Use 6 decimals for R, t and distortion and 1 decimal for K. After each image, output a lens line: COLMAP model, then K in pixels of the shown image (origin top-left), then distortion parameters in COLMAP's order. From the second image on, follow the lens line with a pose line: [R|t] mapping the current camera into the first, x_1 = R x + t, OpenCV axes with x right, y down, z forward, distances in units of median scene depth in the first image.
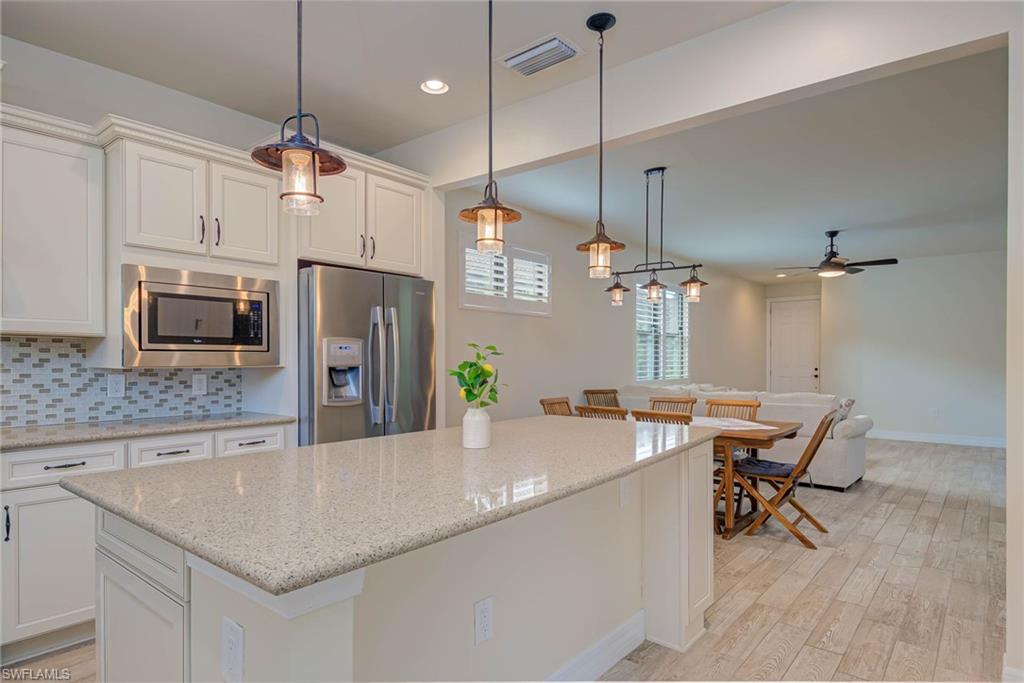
lens RADIAL K [[573.3, 0, 512.8], [0, 573.3, 360.1], [0, 0, 1]] dist [0.038961, -0.028768]
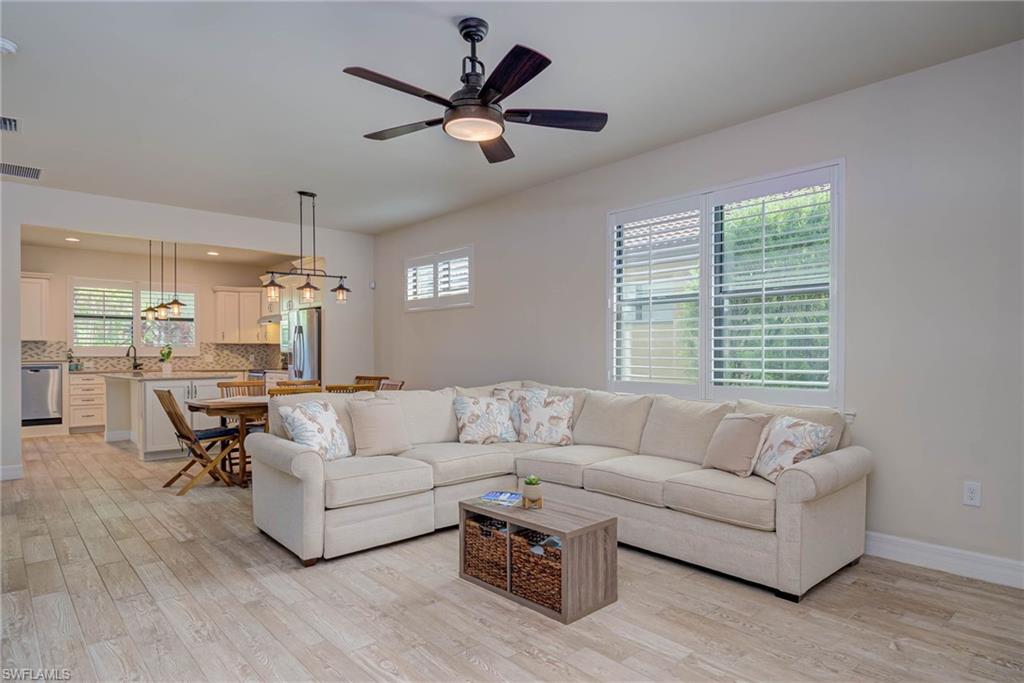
lens RADIAL K [[584.7, 0, 515.5], [0, 584.7, 354.3], [0, 0, 1]] dist [0.021000, -0.029414]
pose [[-0.145385, 0.003490, -0.989369, 2.037710], [-0.000544, 0.999993, 0.003607, 0.010824], [0.989375, 0.001062, -0.145383, 2.331370]]
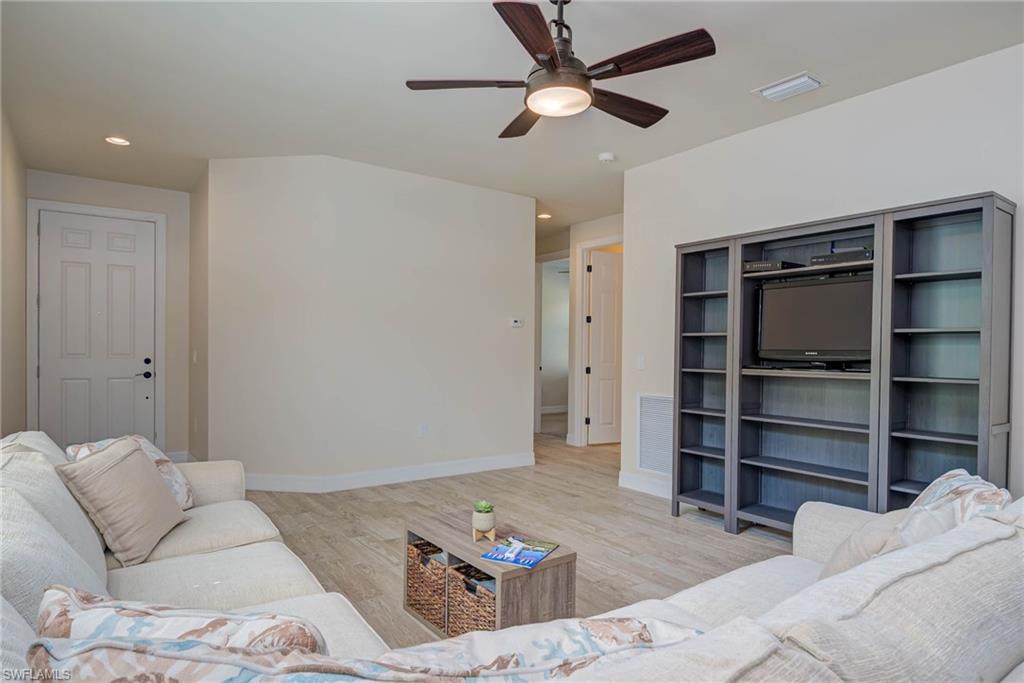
lens RADIAL K [[584.7, 0, 515.5], [0, 584.7, 354.3], [0, 0, 1]] dist [0.021000, -0.029414]
pose [[0.252051, -0.005064, 0.967701, 0.407624], [-0.009092, 0.999930, 0.007600, 0.009884], [-0.967671, -0.010714, 0.251988, 1.997534]]
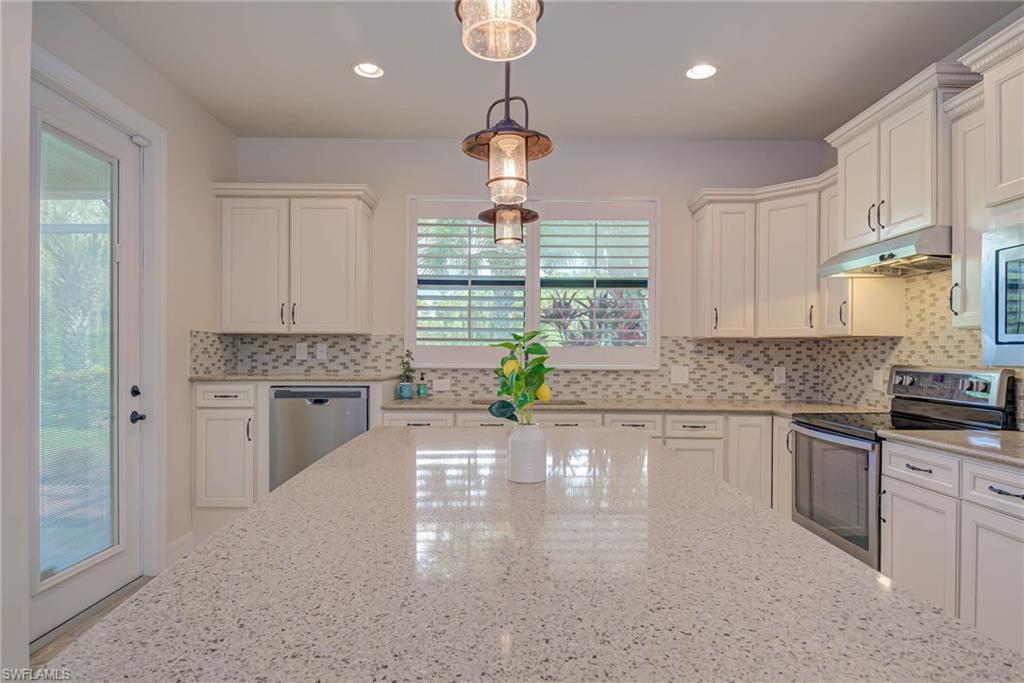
lens RADIAL K [[585.6, 0, 510.7], [0, 585.6, 356.5], [0, 0, 1]] dist [0.017345, -0.001211]
pose [[-0.768121, -0.001191, -0.640303, 0.265077], [-0.006087, 0.999967, 0.005441, -0.000387], [0.640275, 0.008077, -0.768103, 0.990834]]
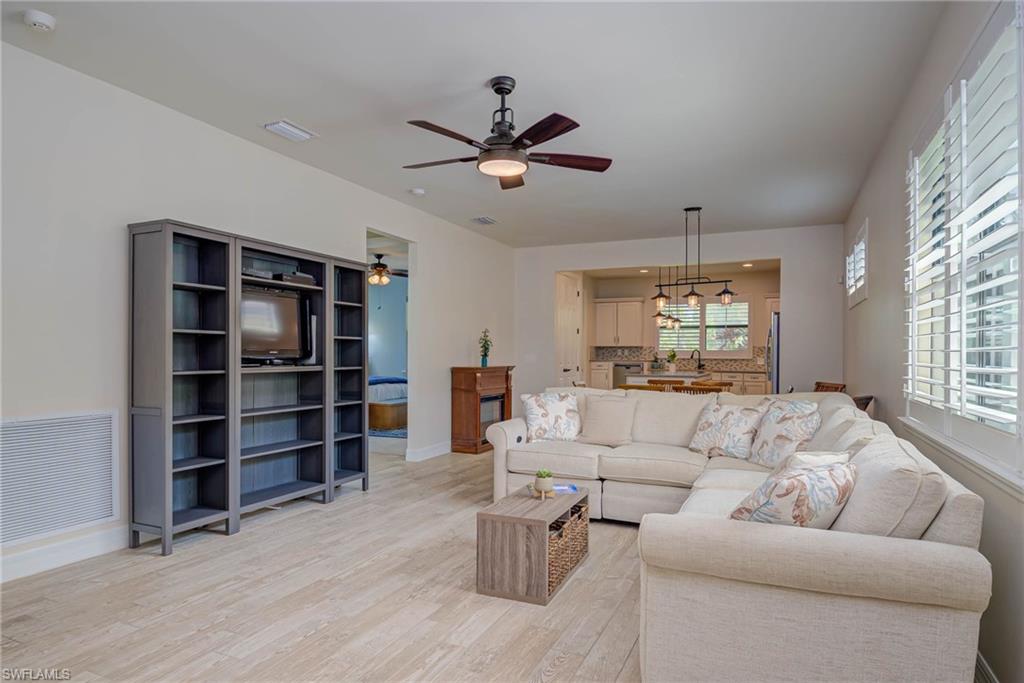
lens RADIAL K [[584.7, 0, 515.5], [0, 584.7, 354.3], [0, 0, 1]] dist [0.021000, -0.029414]
pose [[-0.964339, -0.006059, -0.264602, 1.433784], [-0.006614, 0.999977, 0.001207, 0.010862], [0.264589, 0.002914, -0.964357, 3.159877]]
